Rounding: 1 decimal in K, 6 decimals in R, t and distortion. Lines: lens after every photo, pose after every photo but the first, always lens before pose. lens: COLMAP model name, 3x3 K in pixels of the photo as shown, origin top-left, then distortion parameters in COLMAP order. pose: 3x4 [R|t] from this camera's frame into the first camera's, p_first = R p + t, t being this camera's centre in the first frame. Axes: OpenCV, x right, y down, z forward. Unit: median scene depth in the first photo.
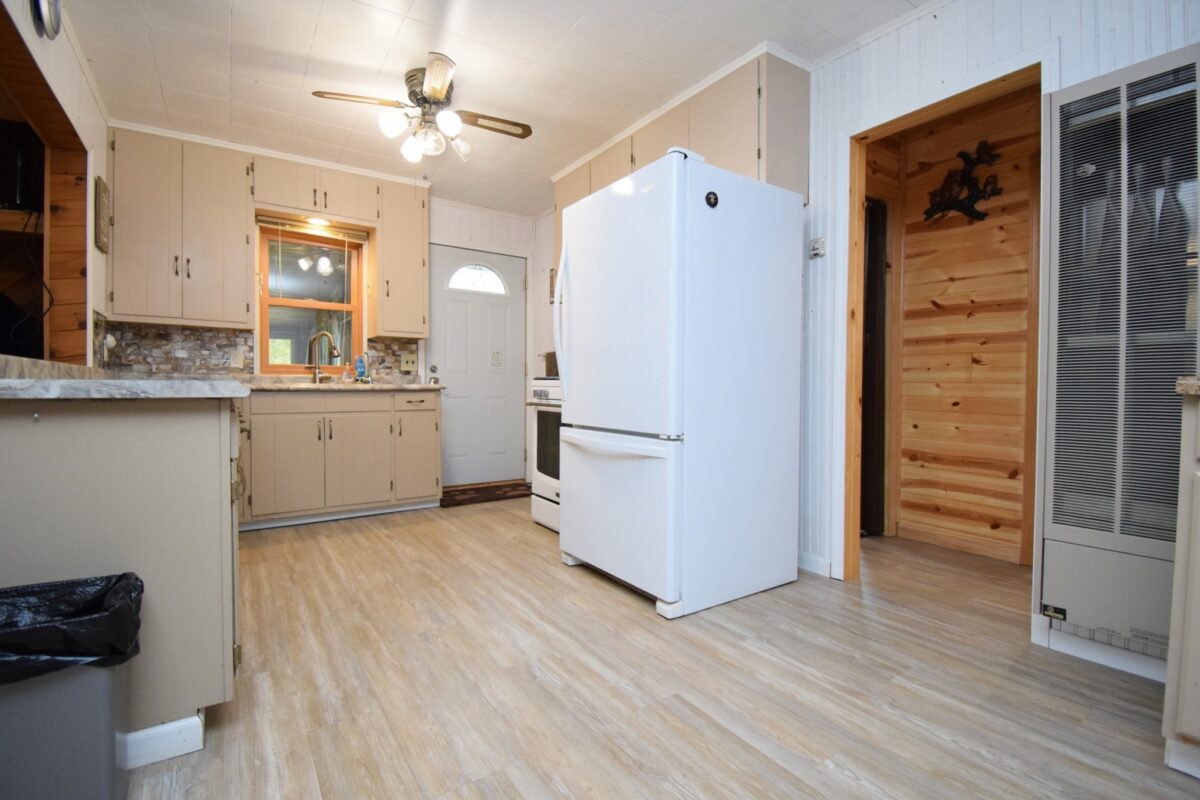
lens RADIAL K [[545.9, 0, 598.7], [0, 545.9, 398.1], [0, 0, 1]] dist [0.011745, -0.014985]
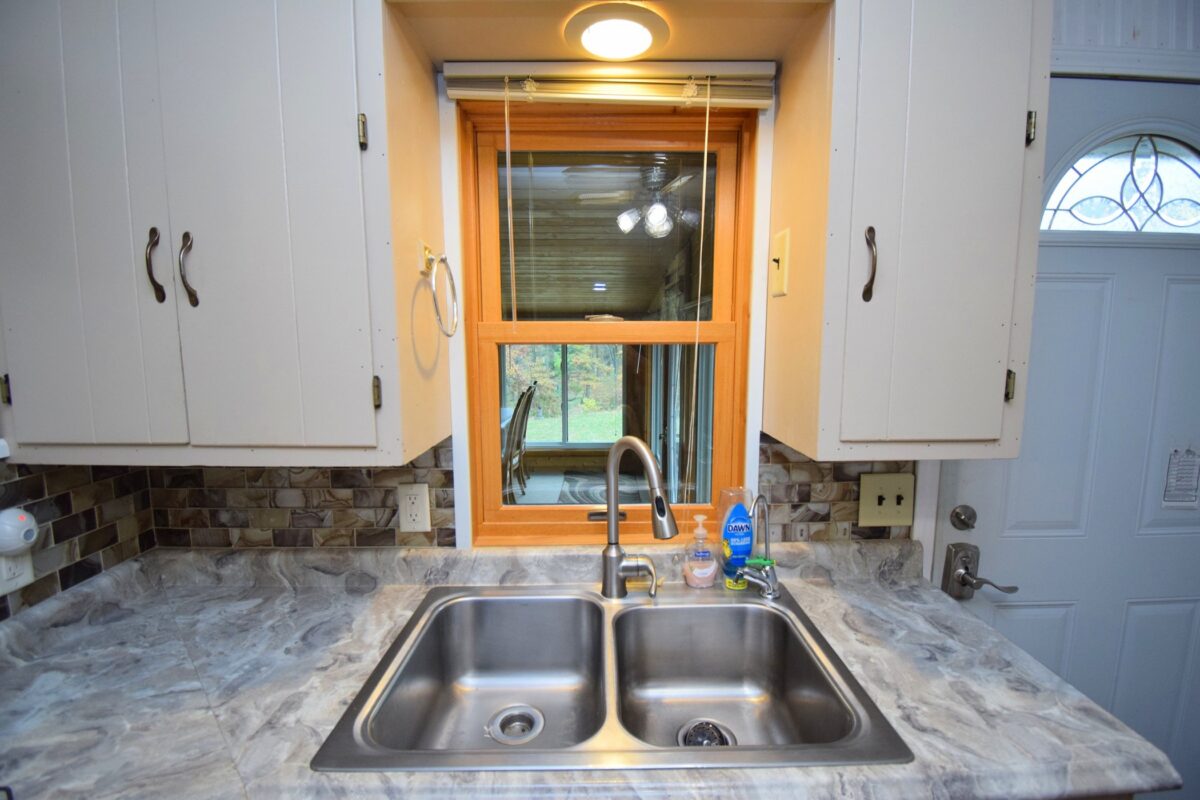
lens RADIAL K [[528.5, 0, 600.0], [0, 528.5, 400.0], [0, 0, 1]] dist [0.010181, -0.014389]
pose [[0.829926, 0.058543, -0.554793, -0.374594], [-0.002391, 0.994843, 0.101401, -0.176749], [0.557868, -0.082829, 0.825786, 0.789446]]
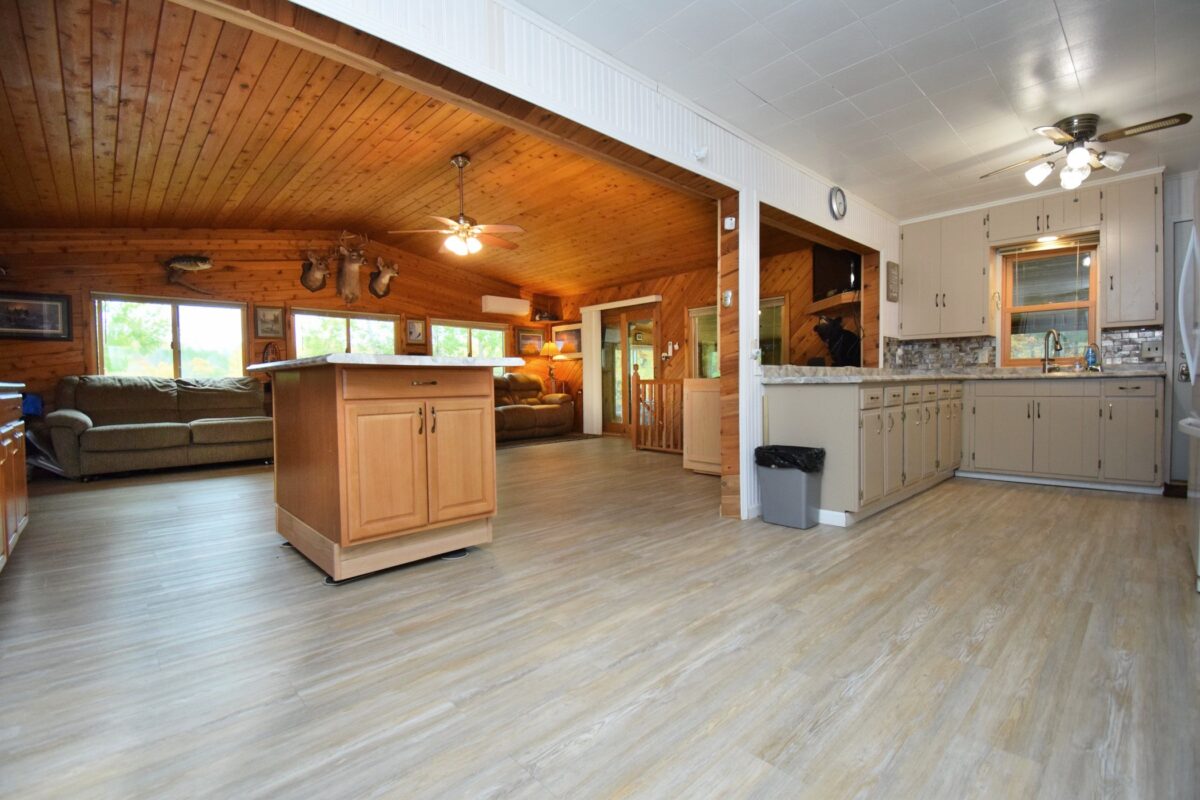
lens RADIAL K [[528.5, 0, 600.0], [0, 528.5, 400.0], [0, 0, 1]] dist [0.010181, -0.014389]
pose [[0.153660, 0.023145, -0.987853, 0.514056], [-0.001318, 0.999730, 0.023219, 0.007318], [0.988123, -0.002266, 0.153649, -0.163048]]
